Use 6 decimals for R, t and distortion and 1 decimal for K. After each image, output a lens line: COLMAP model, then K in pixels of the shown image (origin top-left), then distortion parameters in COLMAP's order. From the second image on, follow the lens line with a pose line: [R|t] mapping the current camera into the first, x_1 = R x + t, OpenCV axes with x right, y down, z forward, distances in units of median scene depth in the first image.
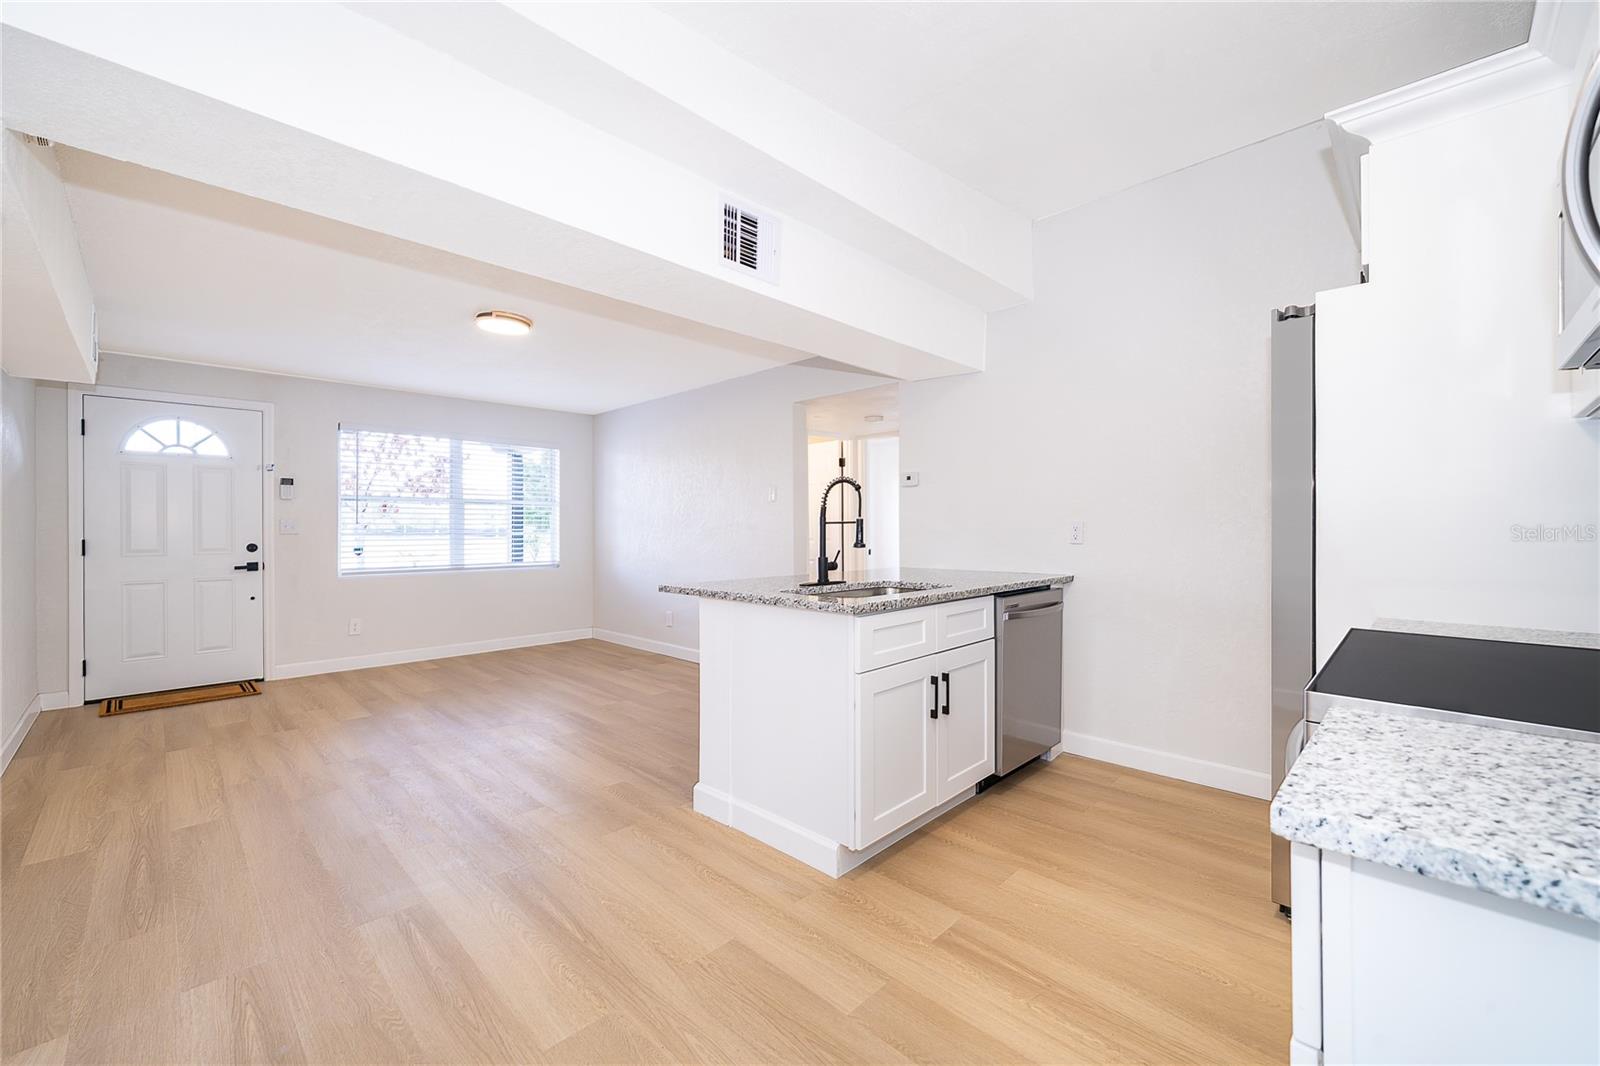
lens RADIAL K [[635.0, 0, 800.0], [0, 635.0, 533.0], [0, 0, 1]] dist [-0.000171, -0.000043]
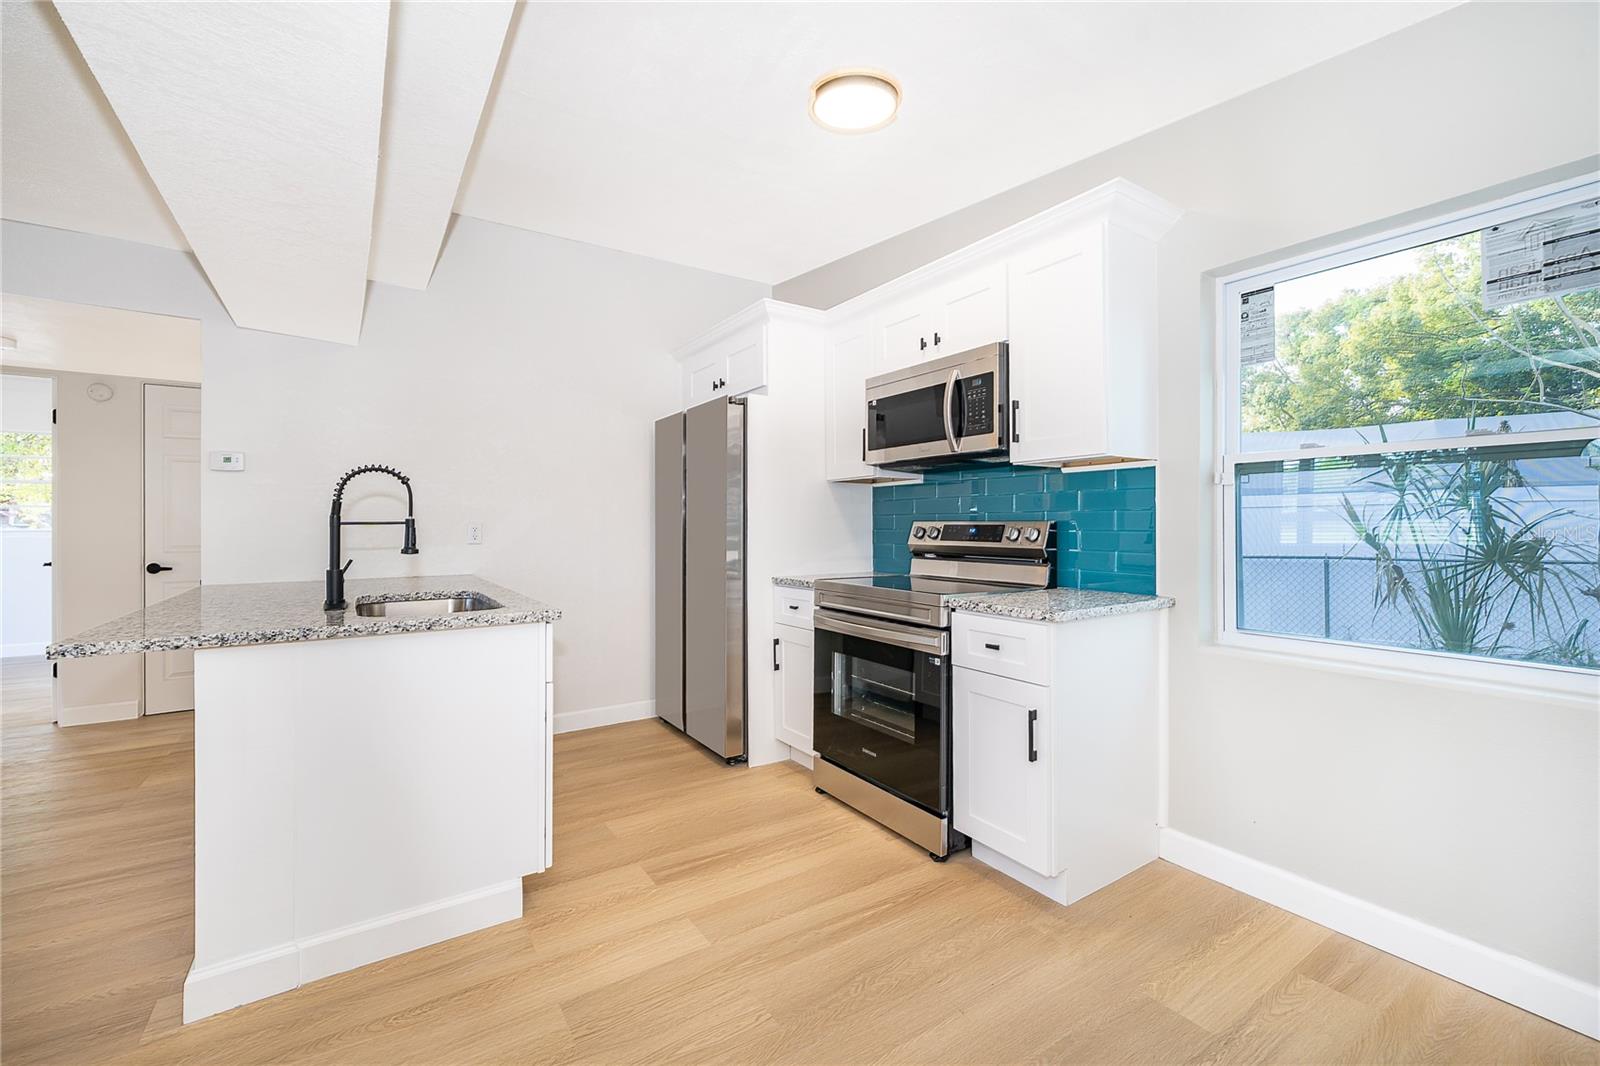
lens RADIAL K [[655.5, 0, 791.4], [0, 655.5, 521.2], [0, 0, 1]] dist [-0.000626, -0.000159]
pose [[0.220684, 0.005372, 0.975331, -0.590362], [0.009853, 0.999922, -0.007737, -0.007308], [-0.975296, 0.011317, 0.220613, 0.315794]]
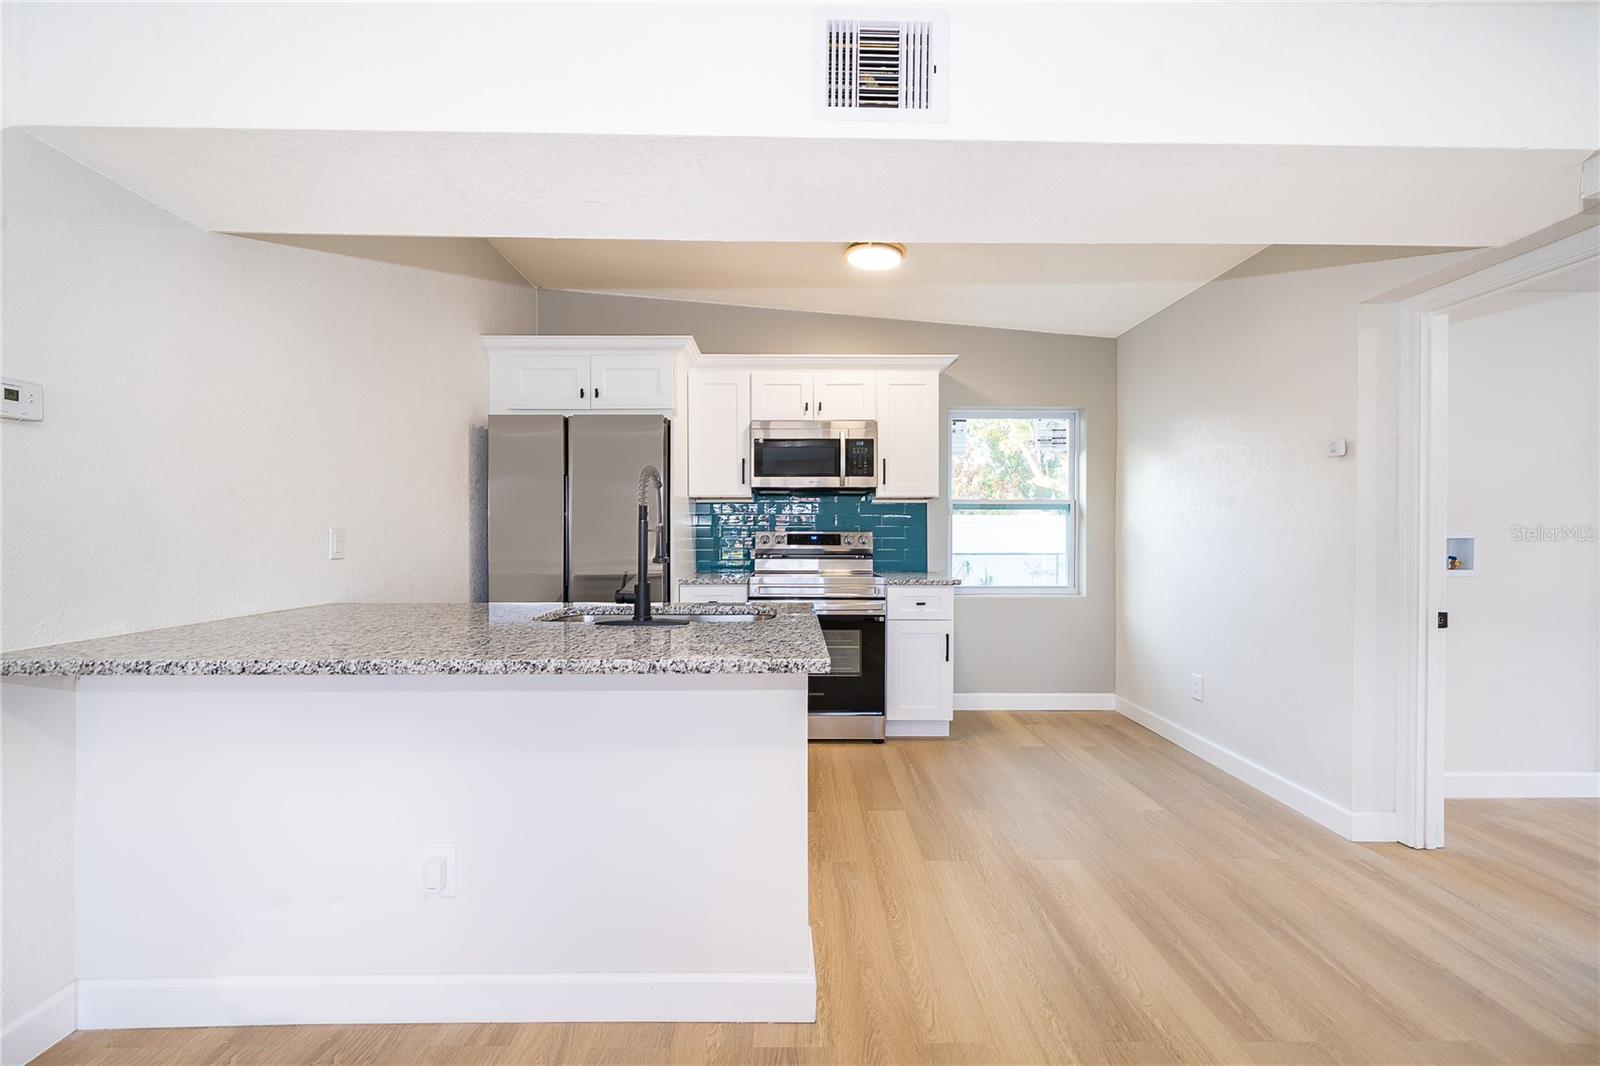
lens RADIAL K [[635.0, 0, 800.0], [0, 635.0, 533.0], [0, 0, 1]] dist [-0.000171, -0.000043]
pose [[-0.700615, 0.006251, 0.713512, -0.542435], [0.010376, 0.999945, 0.001428, -0.011874], [-0.713464, 0.008404, -0.700641, 1.336357]]
